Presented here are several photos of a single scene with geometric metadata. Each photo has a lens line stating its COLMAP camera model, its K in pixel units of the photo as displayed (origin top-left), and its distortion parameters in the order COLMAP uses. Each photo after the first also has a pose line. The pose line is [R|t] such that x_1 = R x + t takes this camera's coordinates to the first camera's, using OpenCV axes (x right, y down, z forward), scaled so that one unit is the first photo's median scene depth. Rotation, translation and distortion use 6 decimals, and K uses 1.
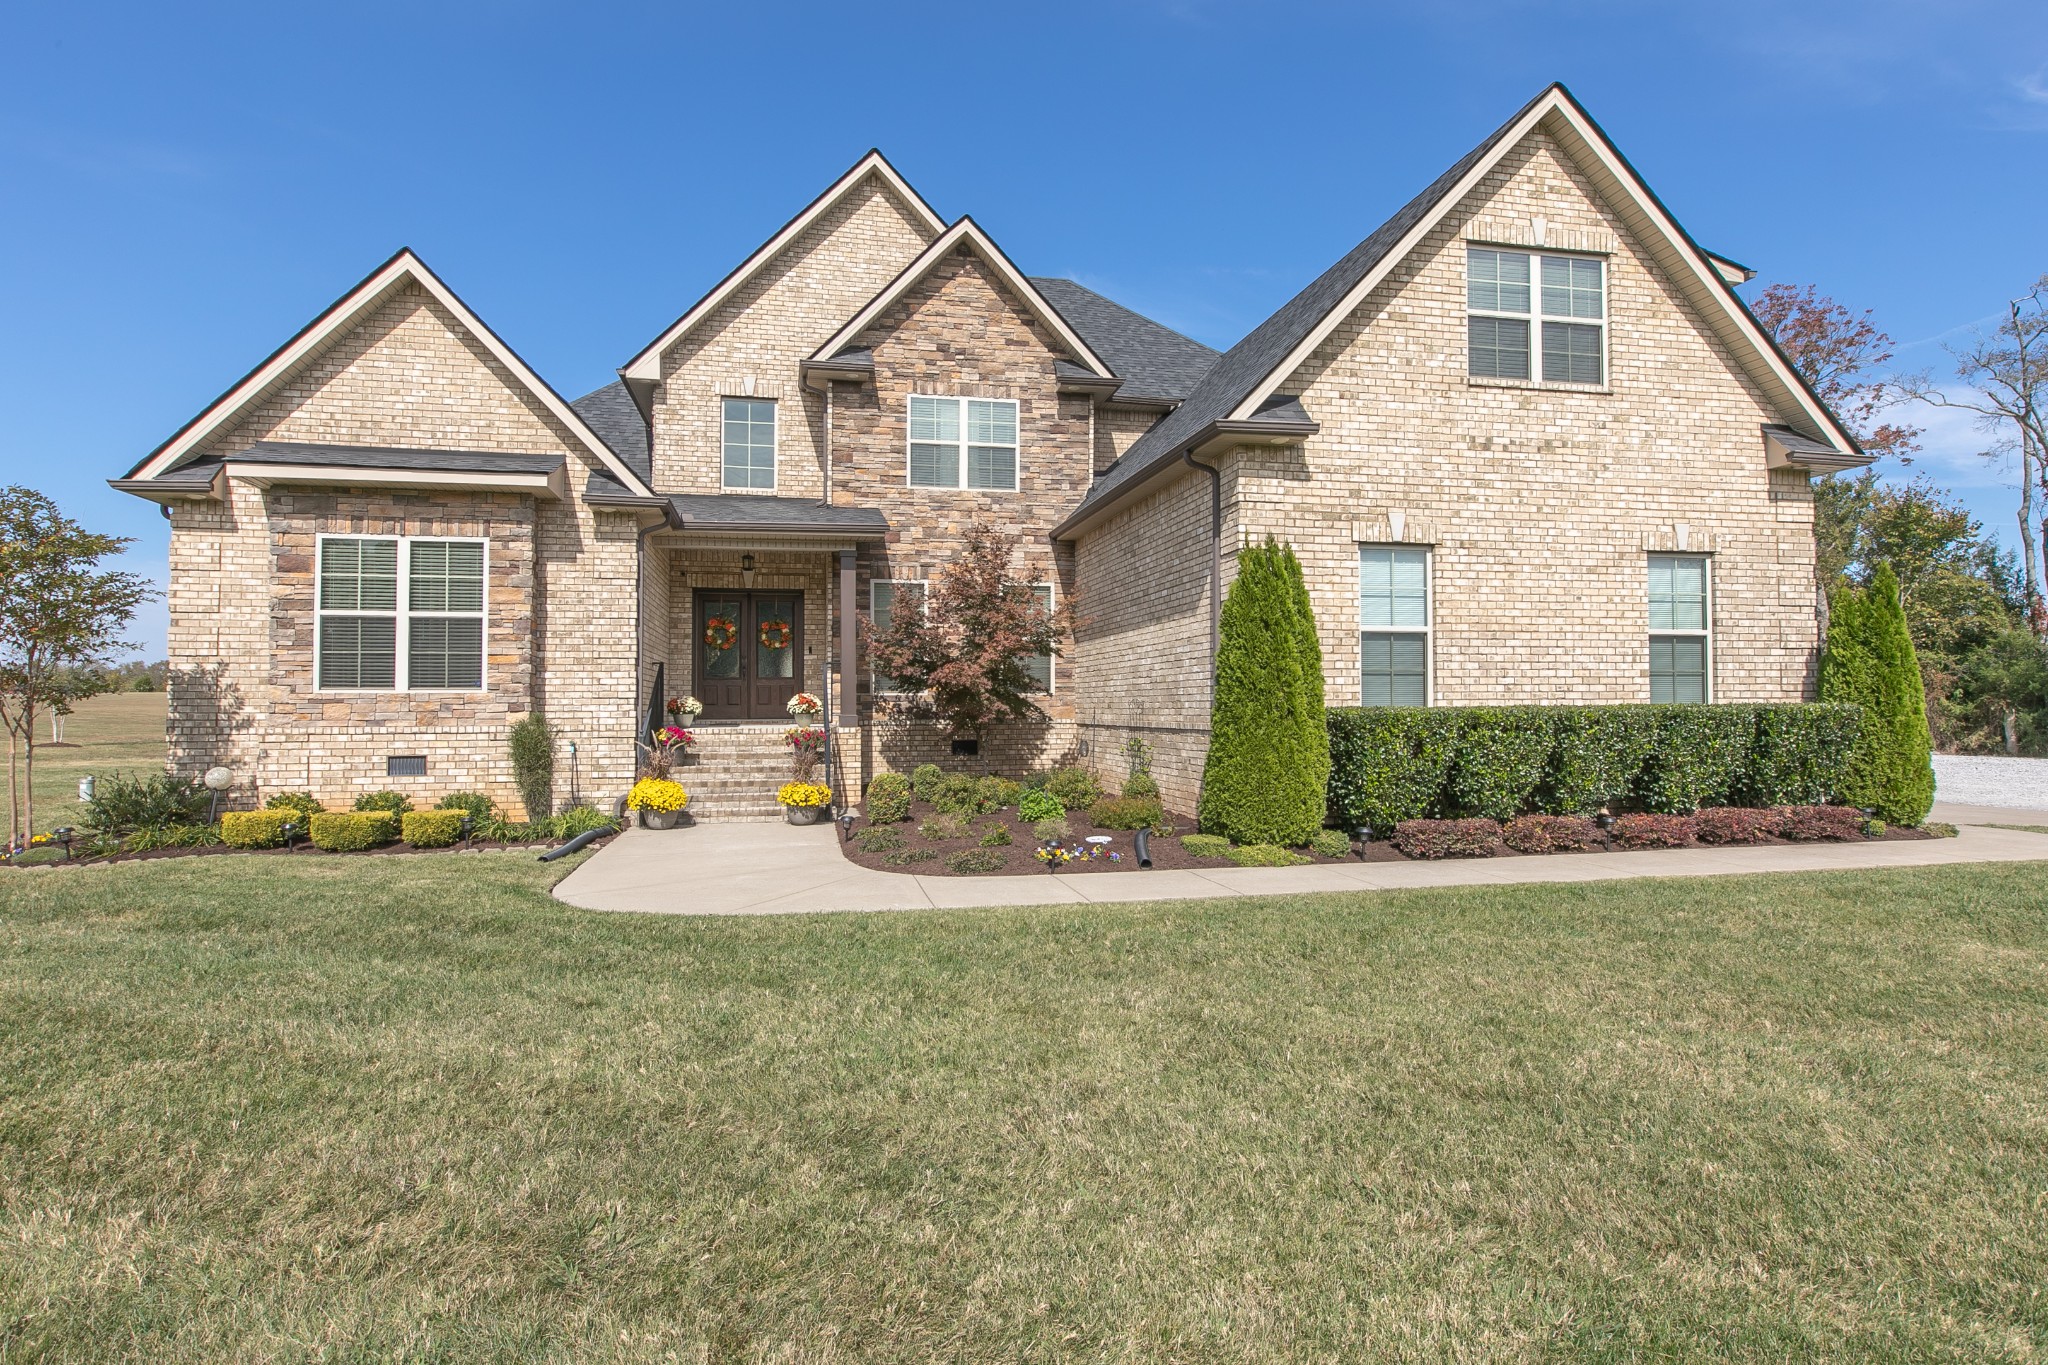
lens RADIAL K [[1064.6, 0, 1015.9], [0, 1064.6, 678.9], [0, 0, 1]] dist [0.004510, 0.000382]
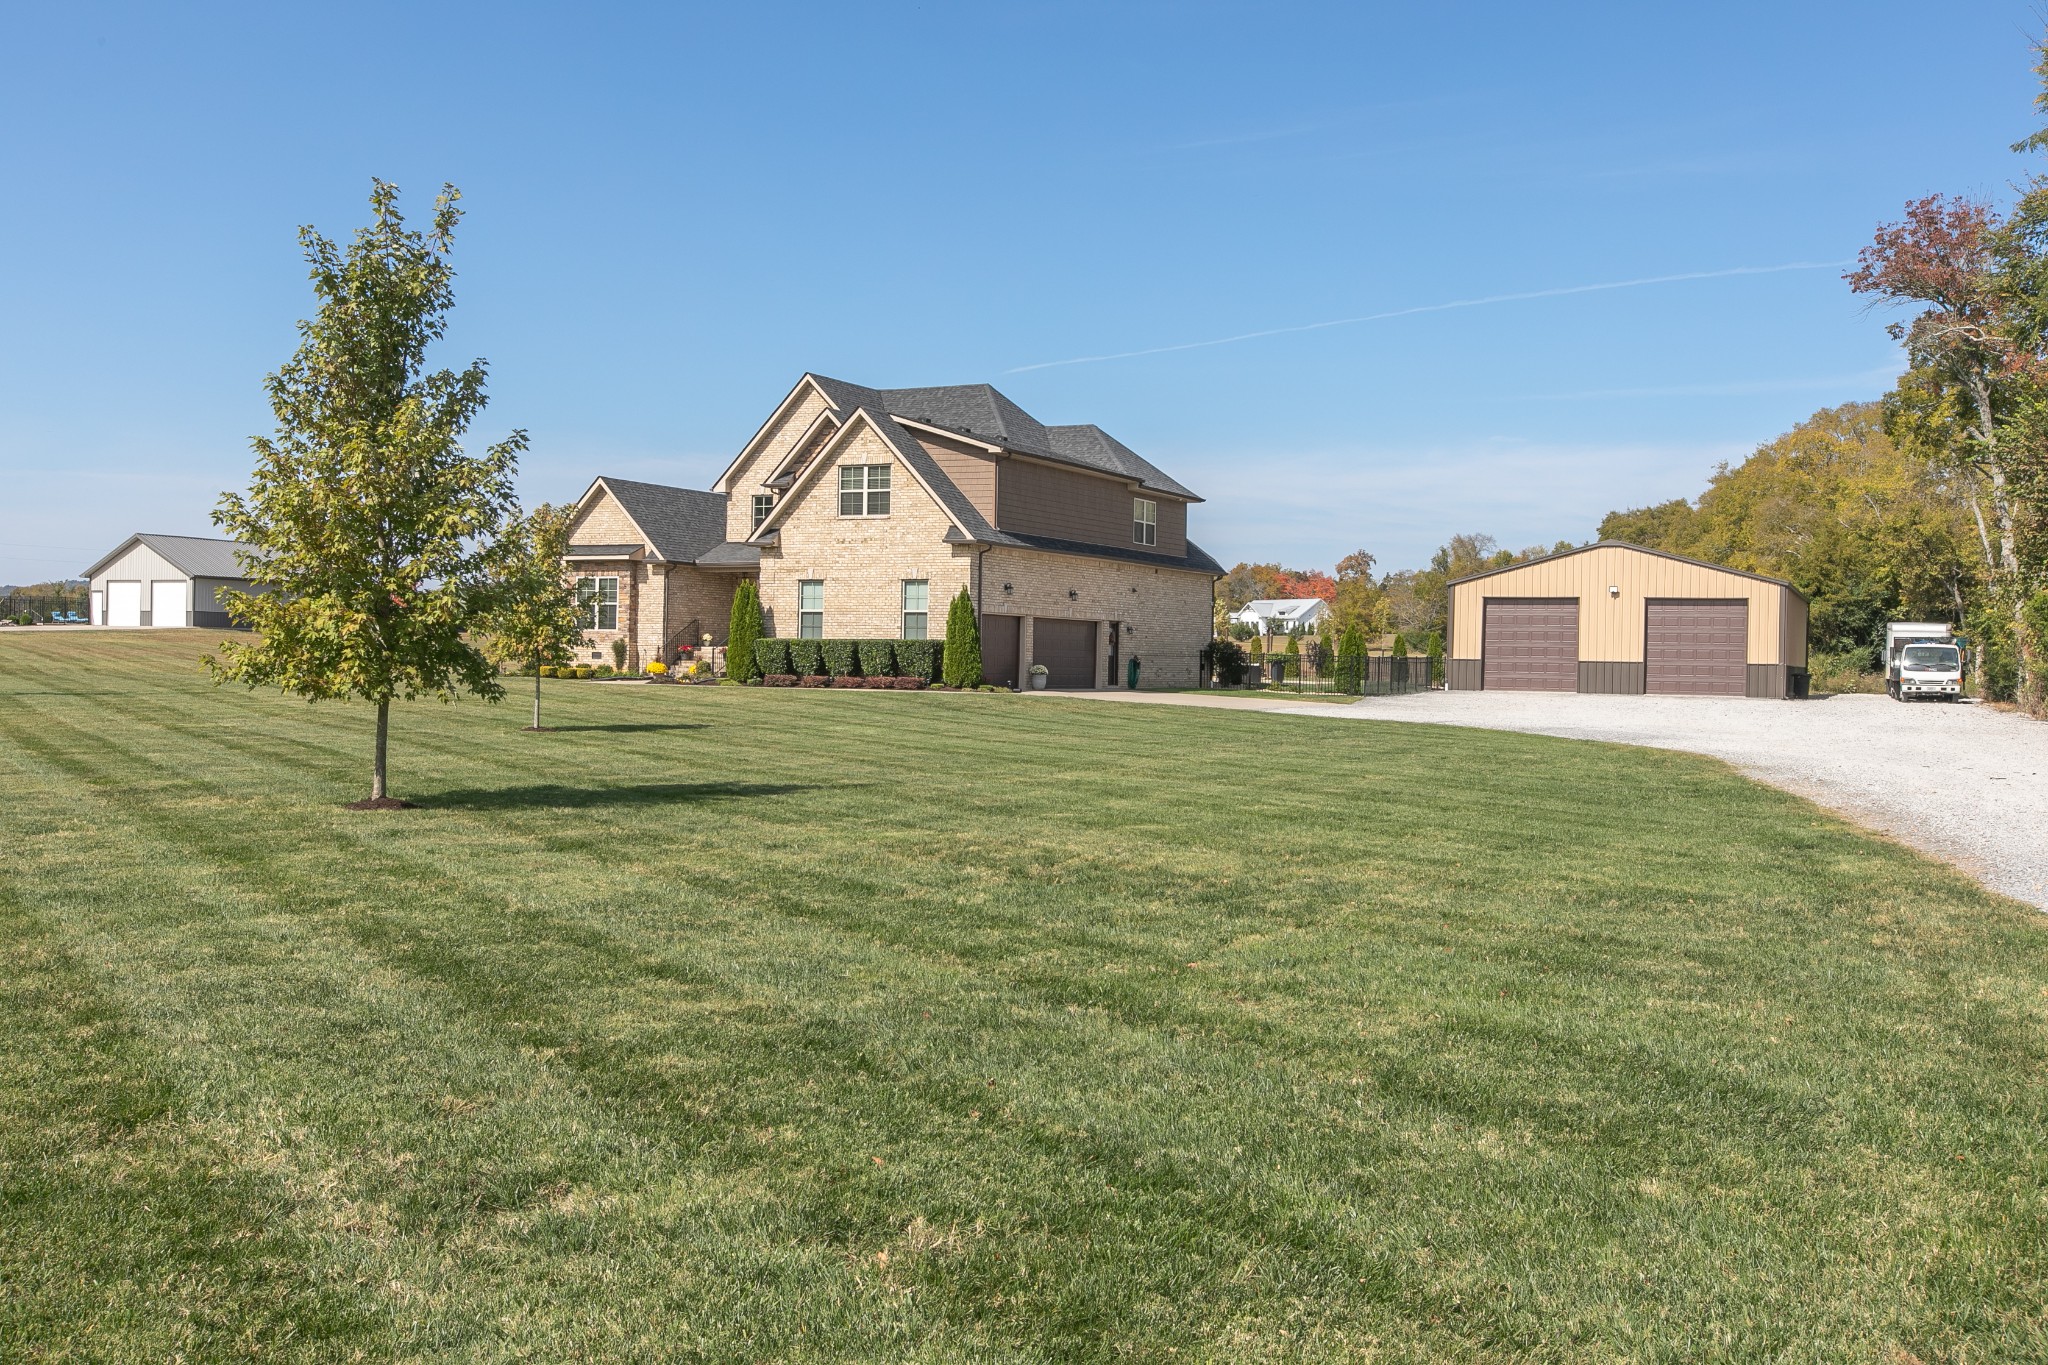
lens RADIAL K [[1976.9, 0, 1016.5], [0, 1976.9, 672.7], [0, 0, 1]] dist [-0.015487, 0.000000]
pose [[0.767681, 0.023416, -0.640404, 3.542838], [-0.010973, 0.999666, 0.023398, -0.010169], [0.640738, -0.010936, 0.767682, -2.266886]]
